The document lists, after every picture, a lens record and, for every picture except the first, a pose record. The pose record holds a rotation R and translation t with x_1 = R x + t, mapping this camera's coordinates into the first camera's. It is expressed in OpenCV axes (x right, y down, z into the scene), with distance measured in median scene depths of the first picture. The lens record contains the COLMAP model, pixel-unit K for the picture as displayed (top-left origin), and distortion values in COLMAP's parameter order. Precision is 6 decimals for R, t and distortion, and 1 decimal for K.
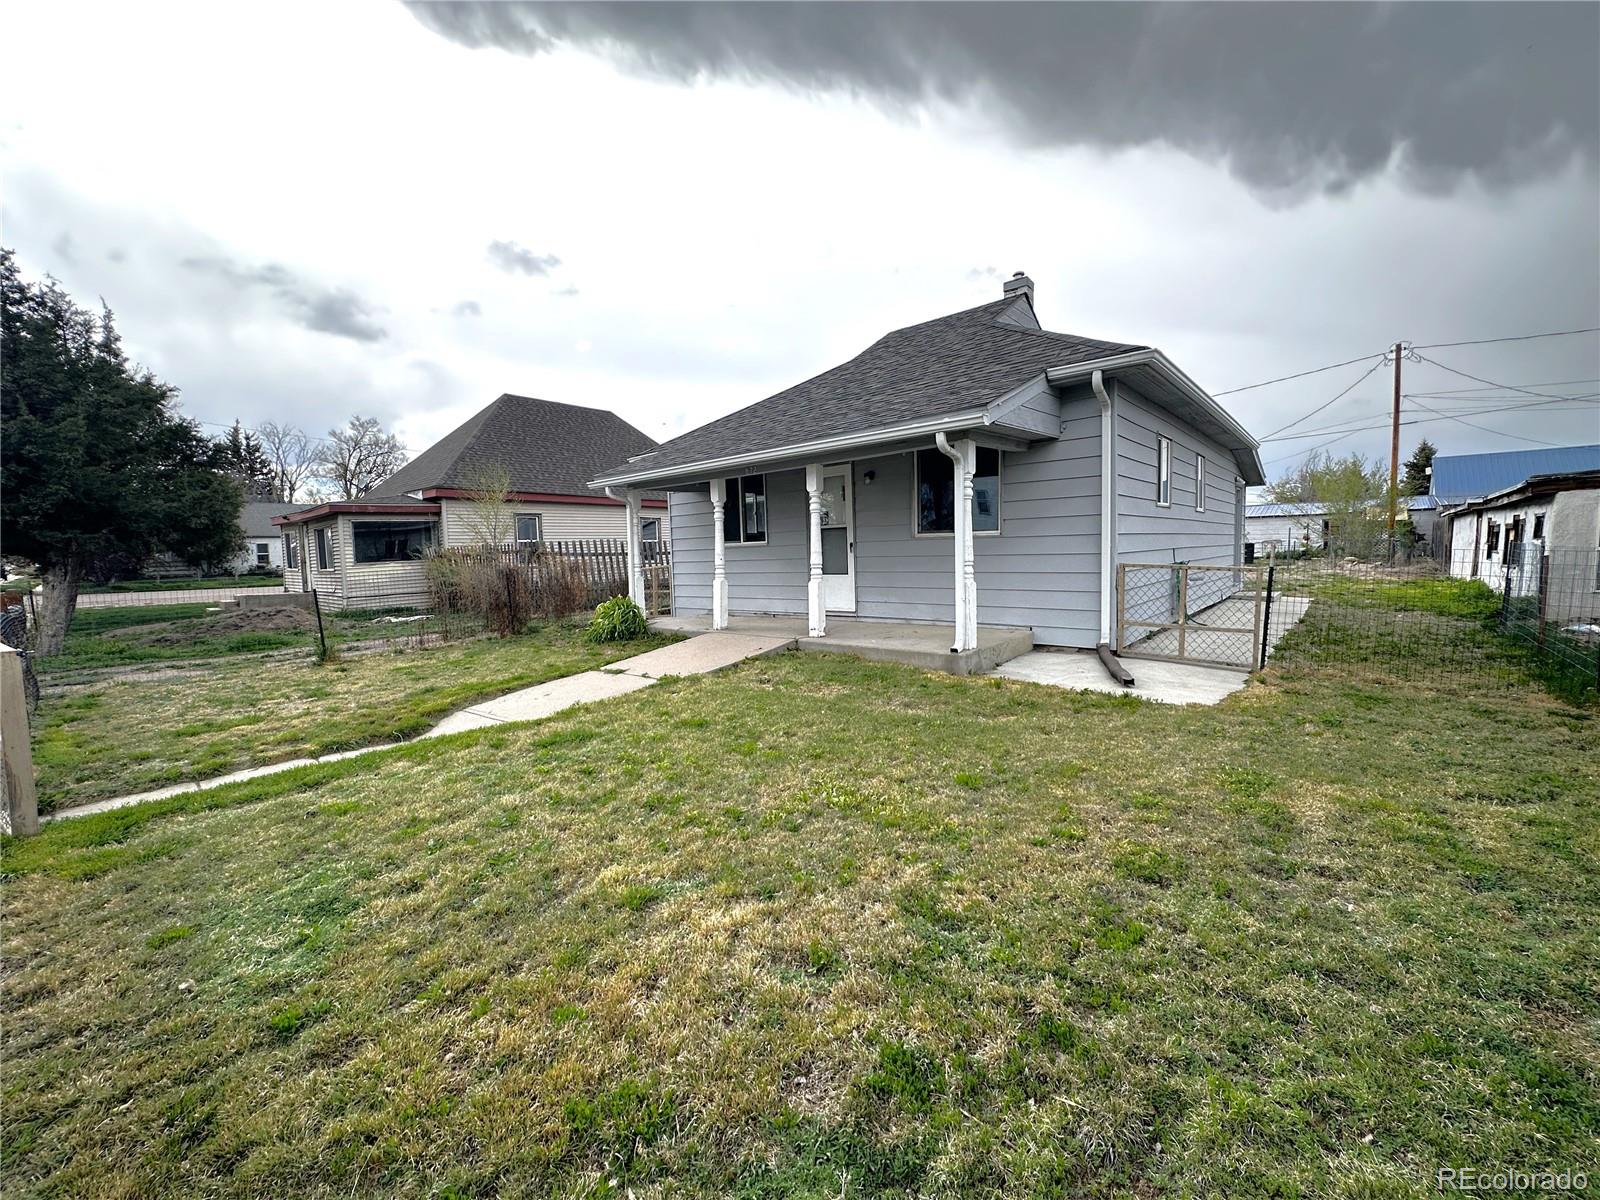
lens RADIAL K [[637.7, 0, 803.6], [0, 637.7, 598.9], [0, 0, 1]] dist [0.000106, -0.000646]
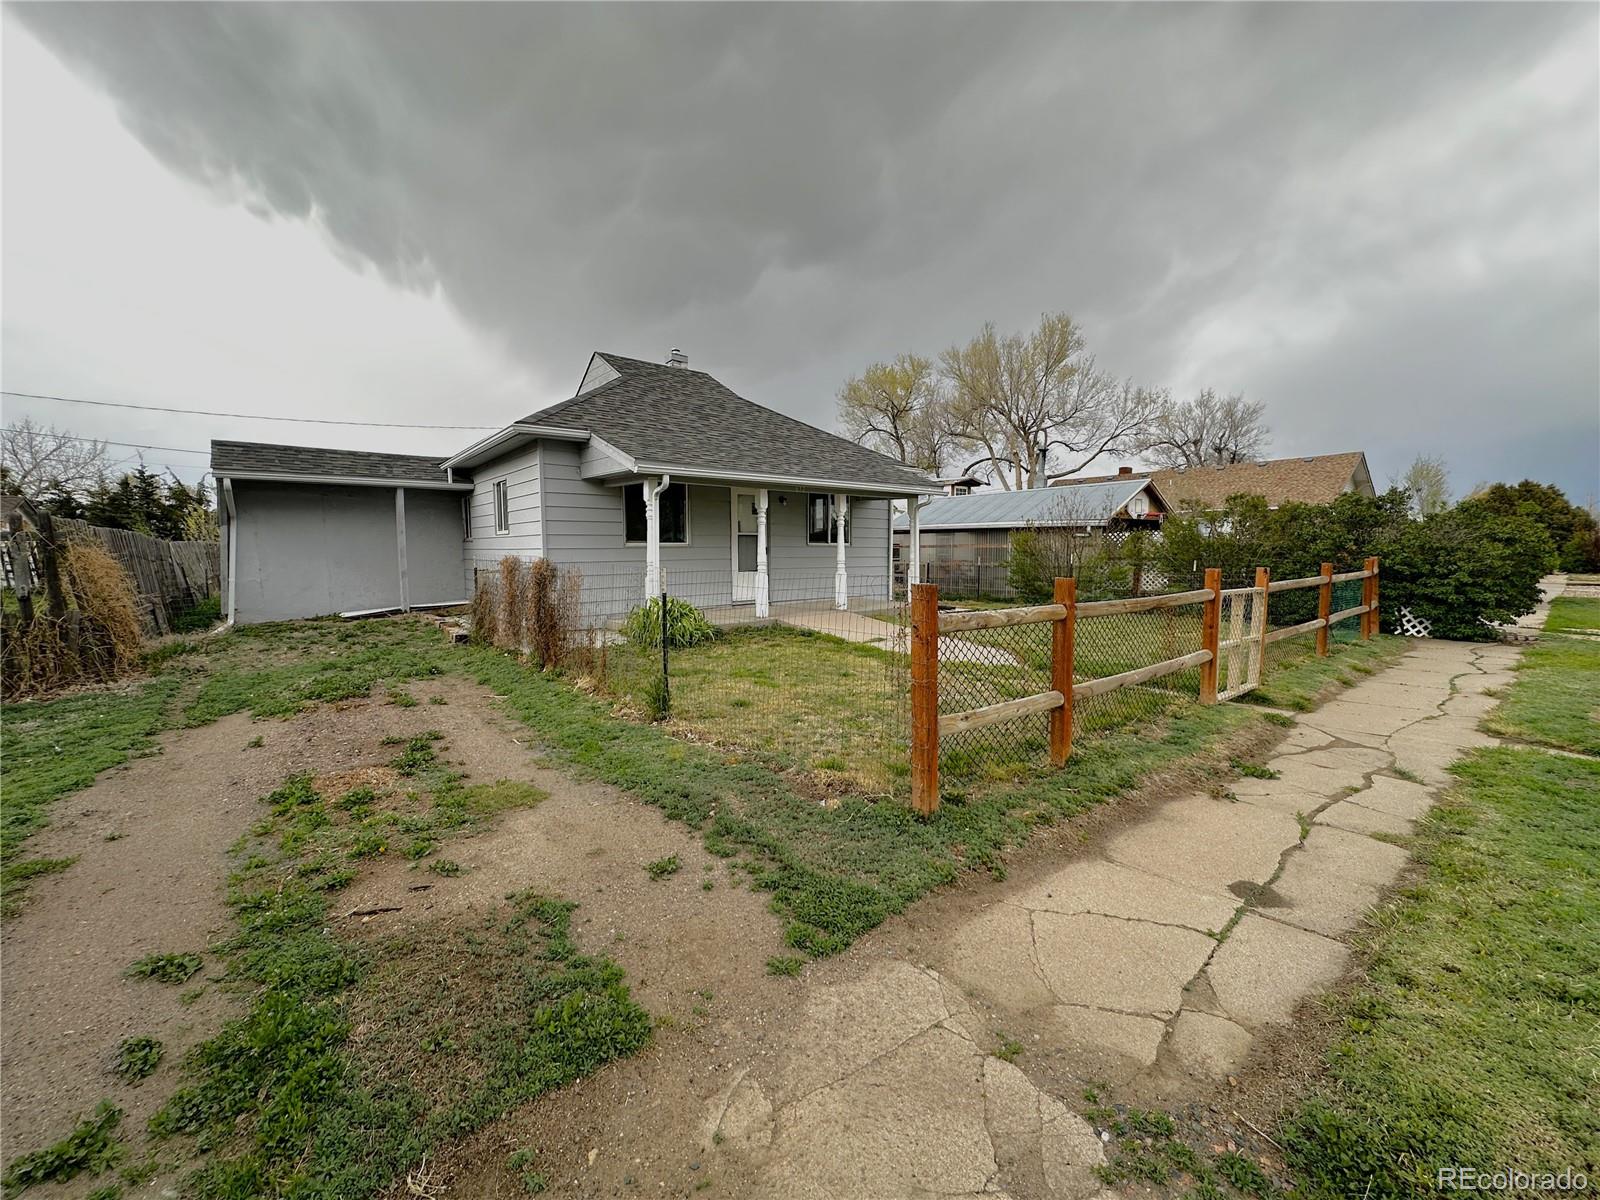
lens RADIAL K [[637.7, 0, 805.3], [0, 637.7, 601.6], [0, 0, 1]] dist [0.000106, -0.000646]
pose [[0.170031, -0.037837, 0.984712, -0.987472], [0.066107, 0.997450, 0.026912, 0.002047], [-0.983219, 0.060520, 0.172098, 0.460967]]
